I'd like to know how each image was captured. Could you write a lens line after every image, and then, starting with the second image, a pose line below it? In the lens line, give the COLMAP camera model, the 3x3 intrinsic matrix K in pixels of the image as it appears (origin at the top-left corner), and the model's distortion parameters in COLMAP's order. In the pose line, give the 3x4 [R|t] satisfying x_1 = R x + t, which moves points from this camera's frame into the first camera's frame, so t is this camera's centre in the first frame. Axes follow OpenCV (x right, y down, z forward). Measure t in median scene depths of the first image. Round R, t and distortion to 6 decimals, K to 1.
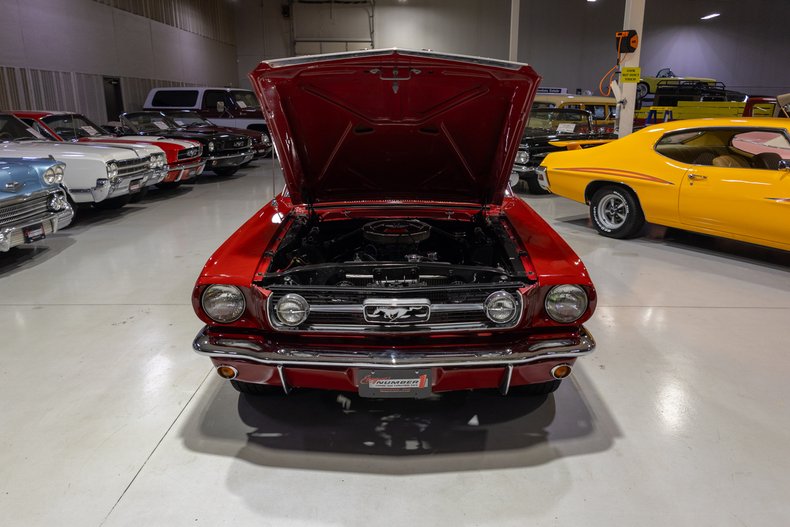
lens RADIAL K [[606.6, 0, 411.2], [0, 606.6, 261.2], [0, 0, 1]] dist [0.005903, -0.000121]
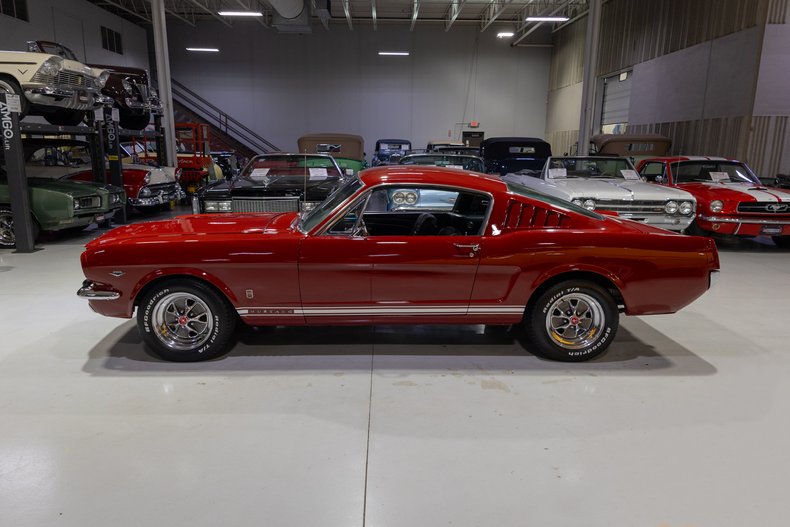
lens RADIAL K [[582.0, 0, 393.1], [0, 582.0, 262.2], [0, 0, 1]] dist [0.067413, -0.024968]
pose [[0.011105, 0.196000, -0.980541, 0.773000], [-0.263613, 0.946486, 0.186207, -0.190405], [0.964564, 0.256416, 0.062179, 0.708555]]
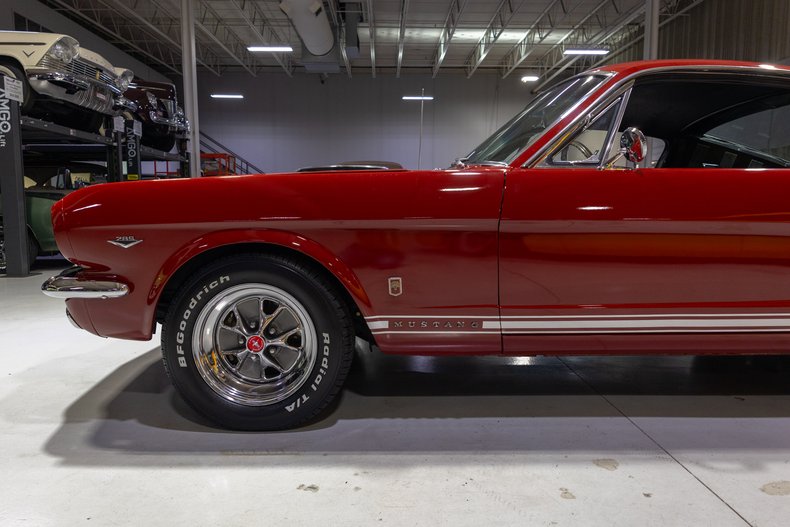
lens RADIAL K [[552.6, 0, 391.0], [0, 552.6, 261.2], [0, 0, 1]] dist [0.009198, 0.000089]
pose [[0.008614, 0.096909, -0.995256, 0.423344], [-0.258076, 0.961790, 0.091416, -0.029254], [0.966086, 0.256064, 0.033294, 0.585839]]
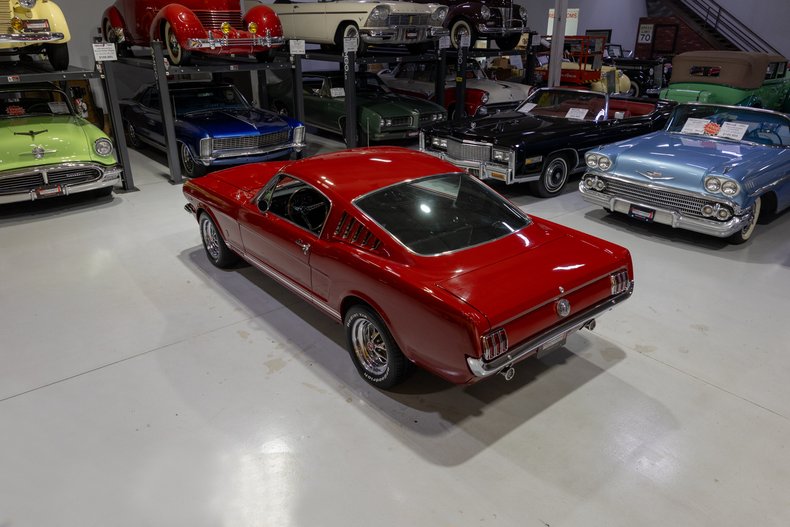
lens RADIAL K [[569.4, 0, 394.1], [0, 569.4, 262.7], [0, 0, 1]] dist [0.012857, -0.000487]
pose [[-0.785000, 0.246694, -0.568257, 0.443620], [-0.153097, 0.811584, 0.563819, -0.505893], [0.600279, 0.529597, -0.599326, 1.333194]]
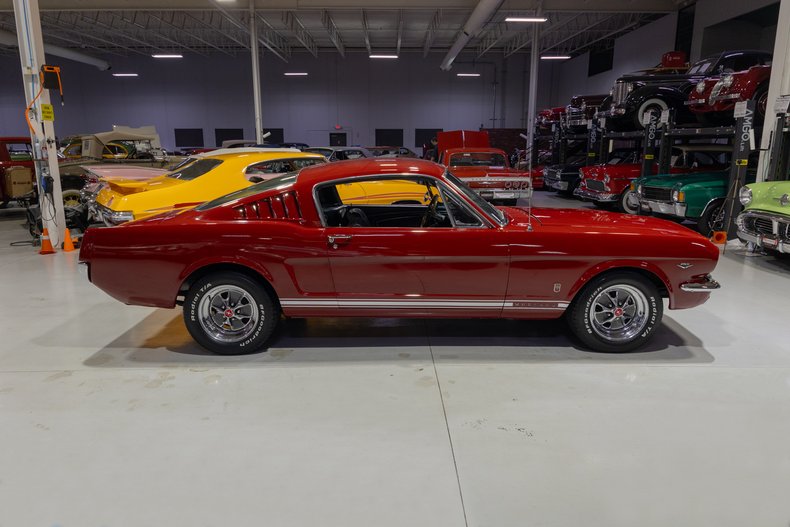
lens RADIAL K [[549.6, 0, 397.8], [0, 549.6, 258.0], [0, 0, 1]] dist [0.023949, -0.002725]
pose [[-0.013000, -0.207991, 0.978044, -0.761748], [0.250091, 0.946363, 0.204578, -0.195196], [-0.968135, 0.247259, 0.039714, 0.740611]]
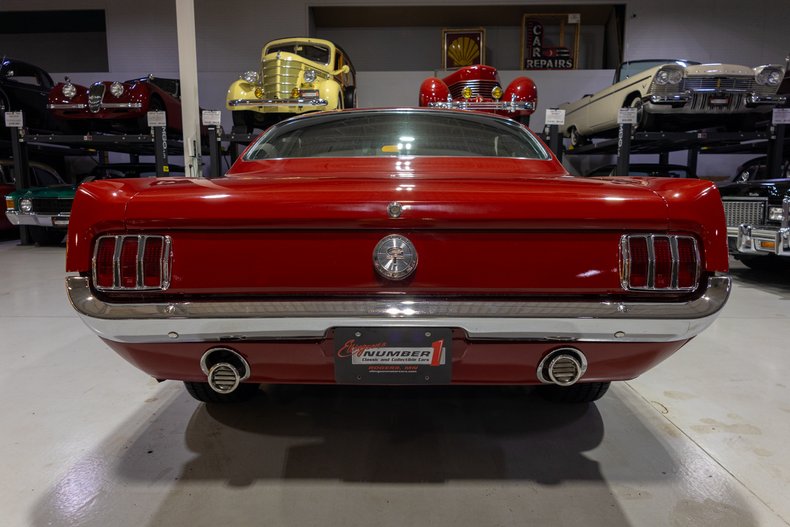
lens RADIAL K [[541.9, 0, 392.8], [0, 541.9, 260.6], [0, 0, 1]] dist [0.032803, -0.033458]
pose [[-0.999643, -0.004580, 0.026337, -0.025690], [0.005725, 0.925672, 0.378284, -0.242068], [-0.026112, 0.378300, -0.925315, 1.311931]]
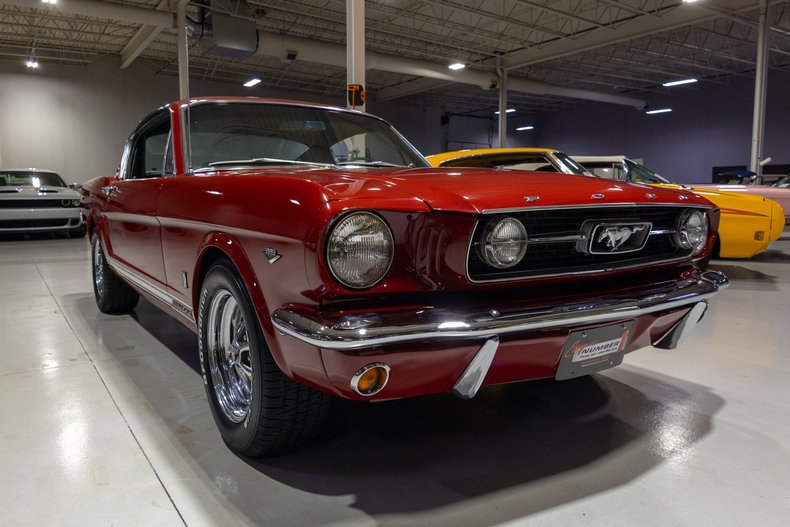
lens RADIAL K [[584.7, 0, 393.9], [0, 584.7, 253.4], [0, 0, 1]] dist [0.008773, -0.000122]
pose [[0.834160, -0.057106, 0.548557, -0.241125], [0.143003, 0.983004, -0.115124, 0.056469], [-0.532660, 0.174477, 0.828149, 0.227032]]
